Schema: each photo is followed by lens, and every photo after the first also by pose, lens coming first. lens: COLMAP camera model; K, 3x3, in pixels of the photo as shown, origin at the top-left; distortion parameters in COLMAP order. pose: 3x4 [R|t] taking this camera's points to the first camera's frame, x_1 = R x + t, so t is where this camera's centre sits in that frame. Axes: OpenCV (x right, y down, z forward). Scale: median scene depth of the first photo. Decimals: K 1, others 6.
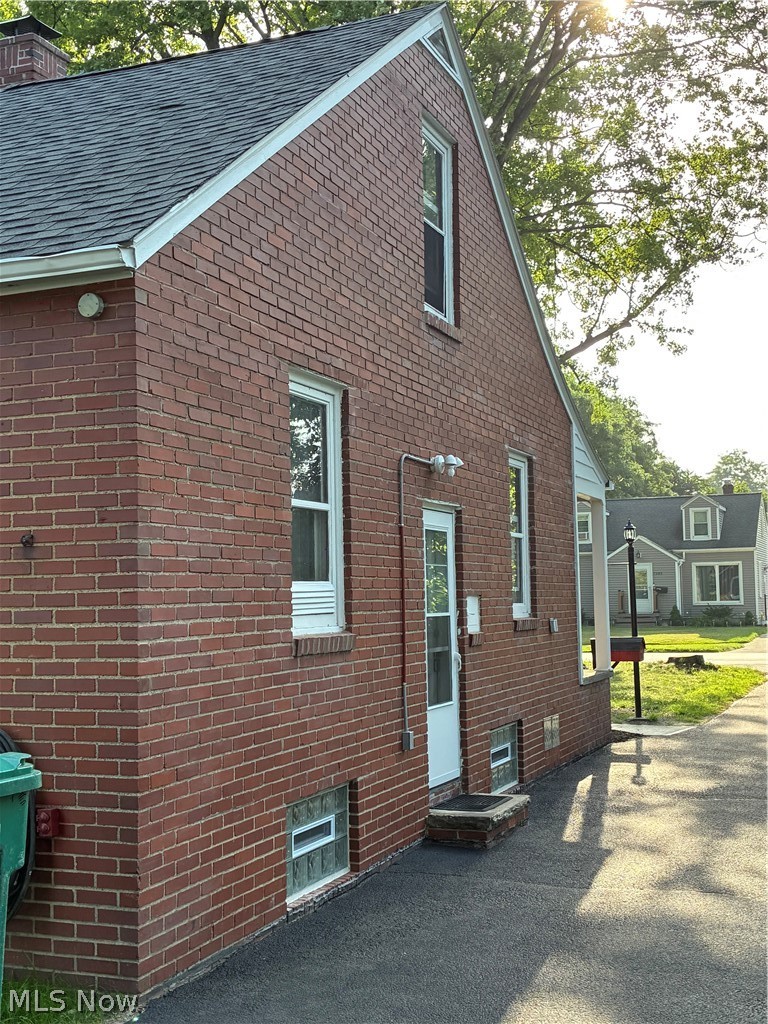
lens RADIAL K [[1263.9, 0, 383.2], [0, 1263.9, 511.5], [0, 0, 1]] dist [0.009924, 0.000000]
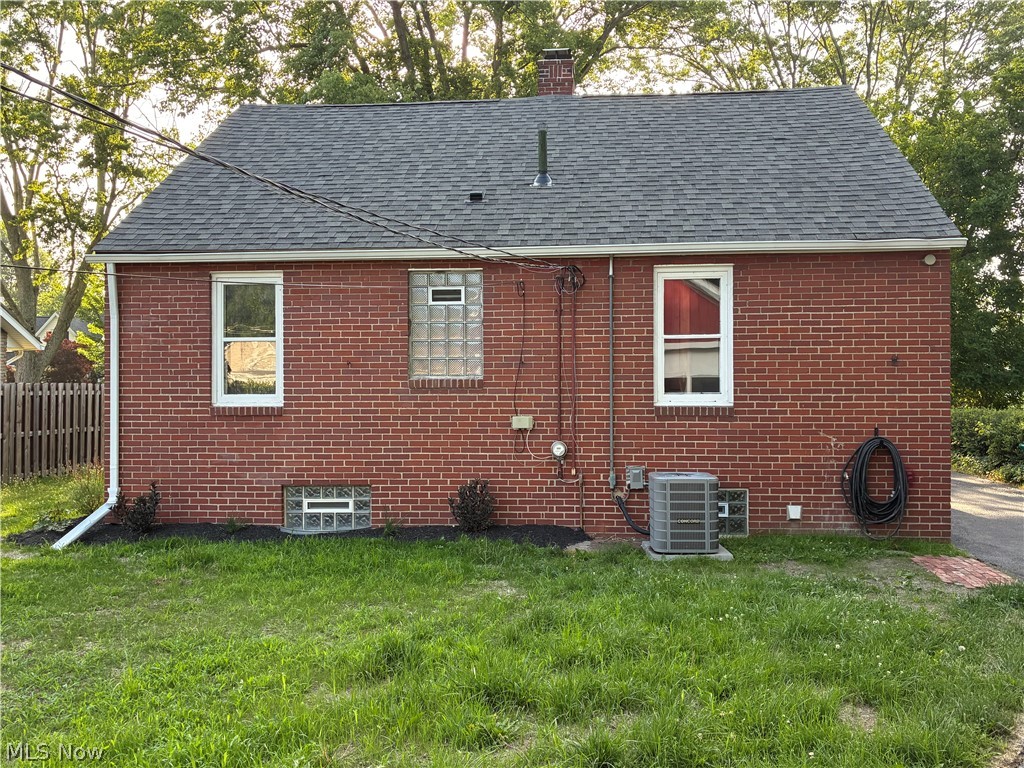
lens RADIAL K [[951.7, 0, 511.9], [0, 951.7, 384.1], [0, 0, 1]] dist [0.002074, 0.000000]
pose [[0.956843, 0.020350, 0.289891, -1.493268], [-0.035749, 0.998211, 0.047924, 0.011664], [-0.288397, -0.056220, 0.955859, -0.493117]]
